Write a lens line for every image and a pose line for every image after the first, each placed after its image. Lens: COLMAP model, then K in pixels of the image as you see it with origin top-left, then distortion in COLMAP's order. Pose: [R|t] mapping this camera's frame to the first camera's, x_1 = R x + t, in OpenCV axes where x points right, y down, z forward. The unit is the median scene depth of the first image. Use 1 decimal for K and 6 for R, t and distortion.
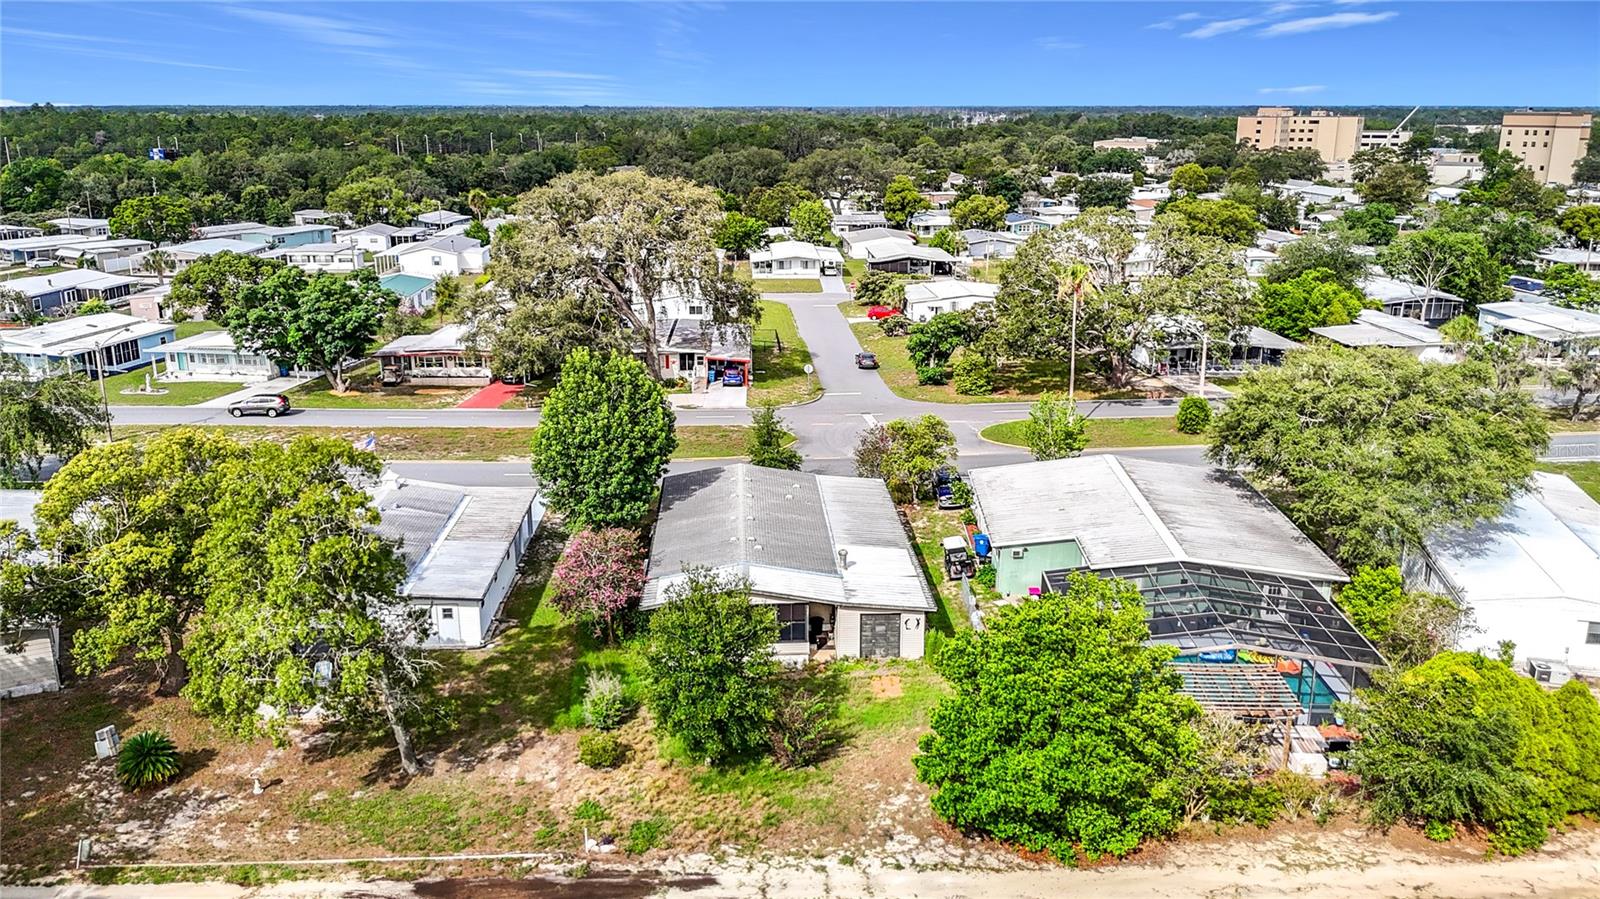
lens RADIAL K [[1147.8, 0, 800.0], [0, 1147.8, 449.5], [0, 0, 1]] dist [0.063582, -0.060588]
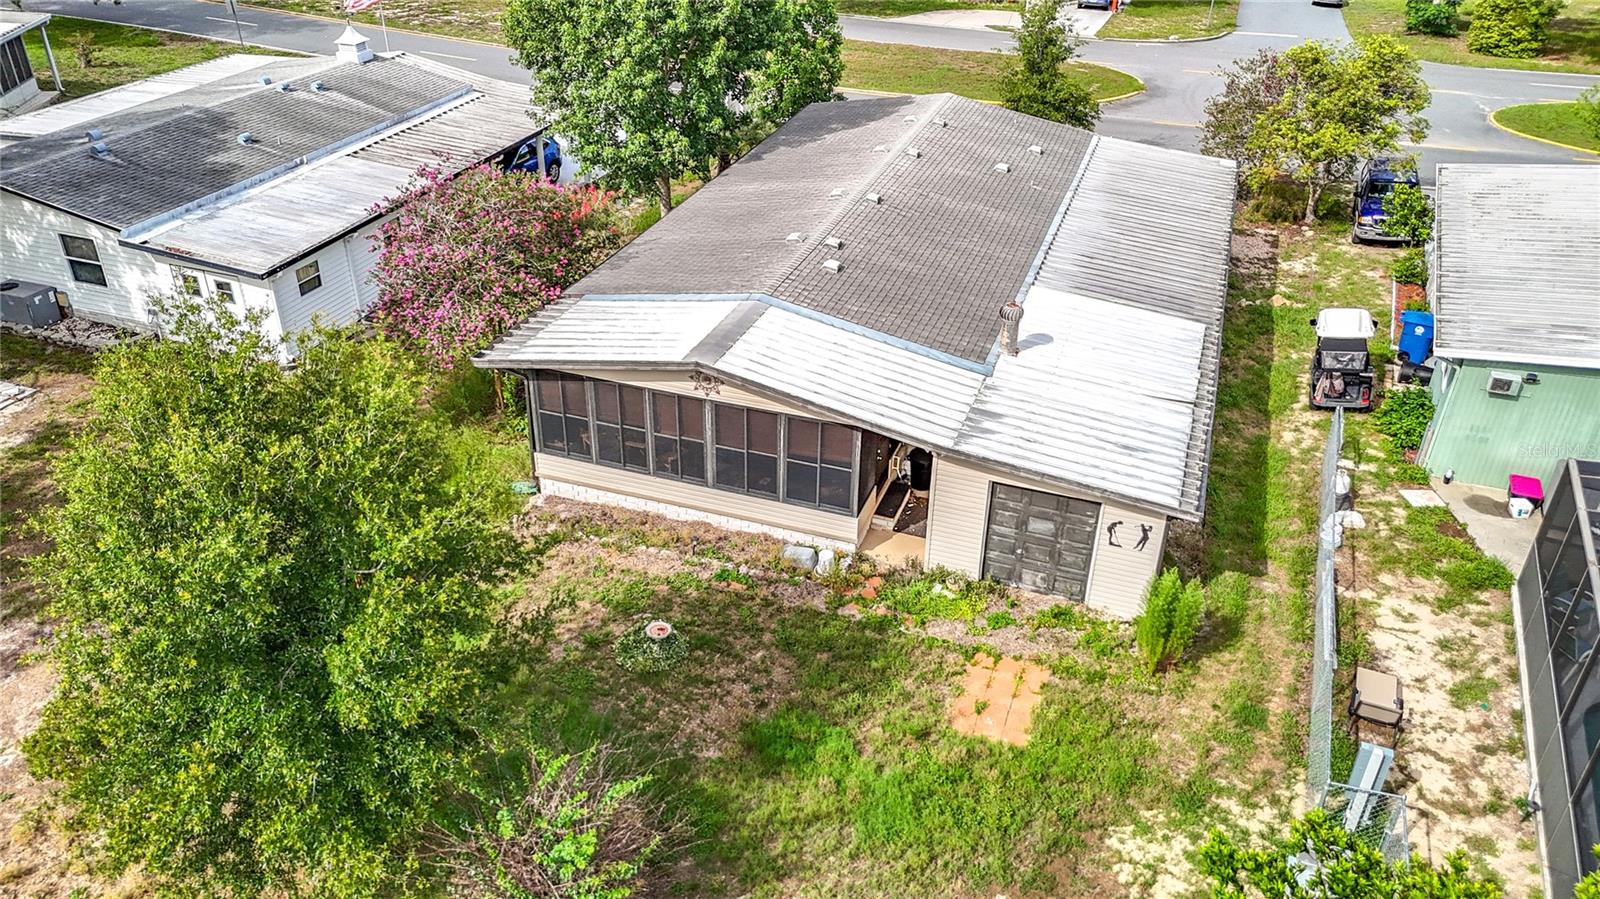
lens RADIAL K [[1147.8, 0, 800.0], [0, 1147.8, 449.5], [0, 0, 1]] dist [0.063582, -0.060588]
pose [[0.924914, 0.212505, -0.315239, 0.094571], [-0.120080, 0.950038, 0.288112, 0.025870], [0.360715, -0.228625, 0.904221, 0.535749]]
